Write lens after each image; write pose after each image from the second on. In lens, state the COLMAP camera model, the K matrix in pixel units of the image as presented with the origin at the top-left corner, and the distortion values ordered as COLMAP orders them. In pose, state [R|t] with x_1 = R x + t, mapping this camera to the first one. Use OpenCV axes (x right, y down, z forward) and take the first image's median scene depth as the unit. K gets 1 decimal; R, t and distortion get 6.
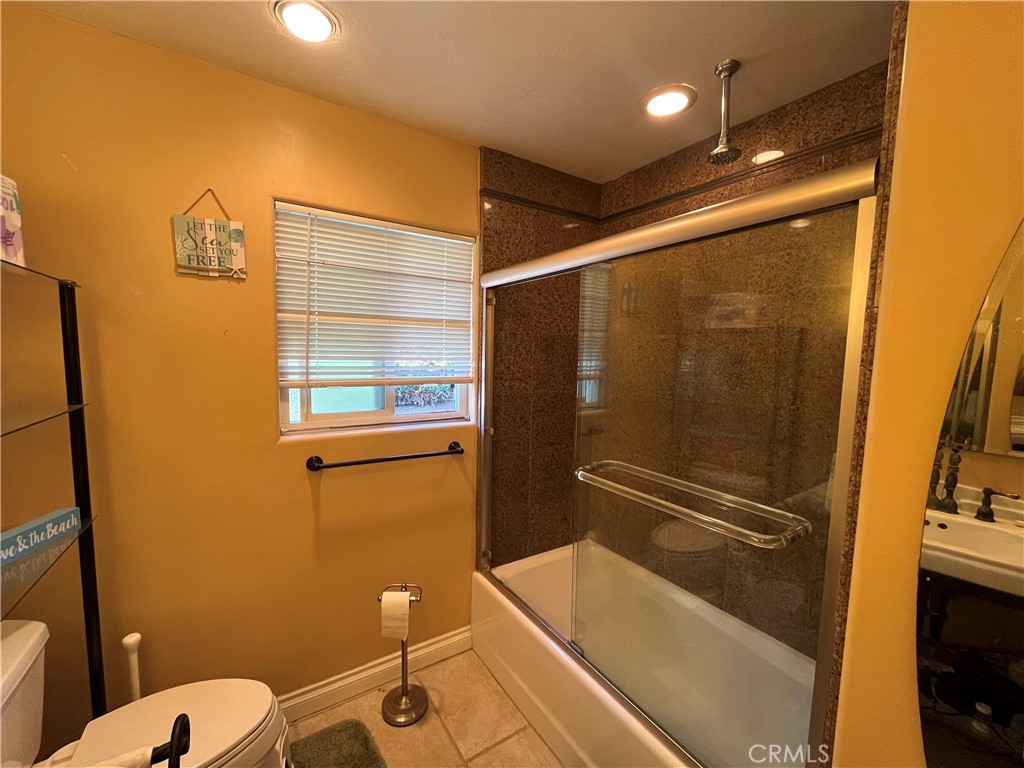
lens RADIAL K [[417.1, 0, 511.1], [0, 417.1, 387.0], [0, 0, 1]] dist [-0.002241, -0.000954]
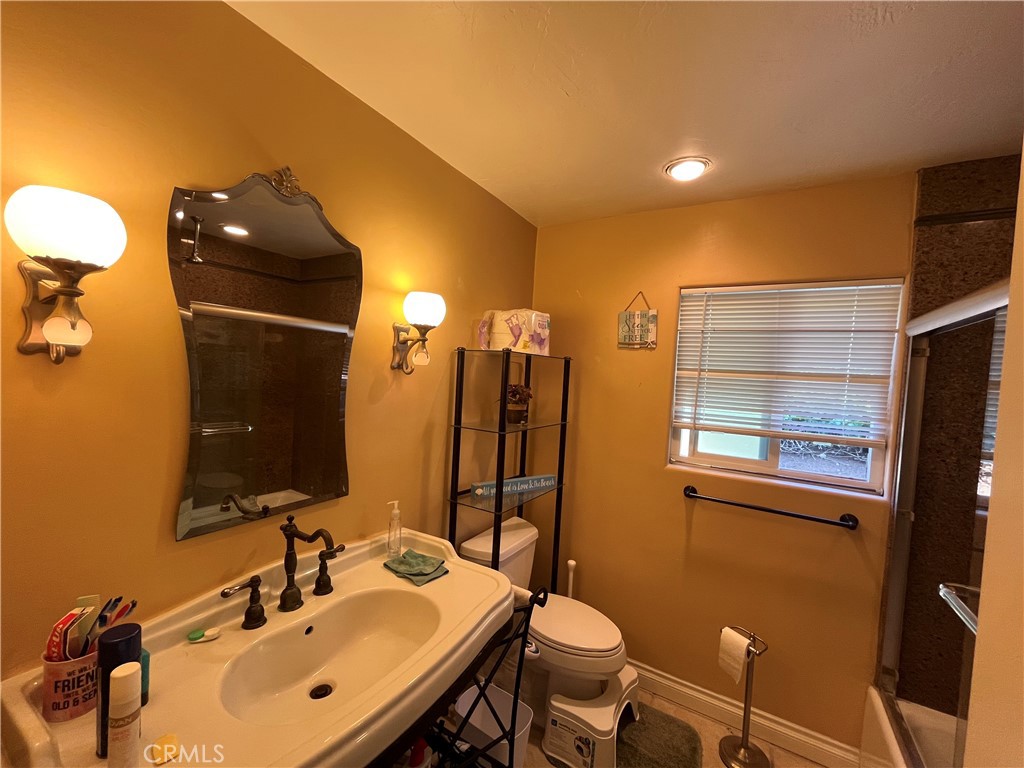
lens RADIAL K [[417.1, 0, 514.4], [0, 417.1, 387.6], [0, 0, 1]] dist [-0.002241, -0.000954]
pose [[0.444703, 0.034203, -0.895025, 0.378874], [-0.124696, 0.991903, -0.024052, -0.026251], [0.886956, 0.122302, 0.445367, -0.041862]]
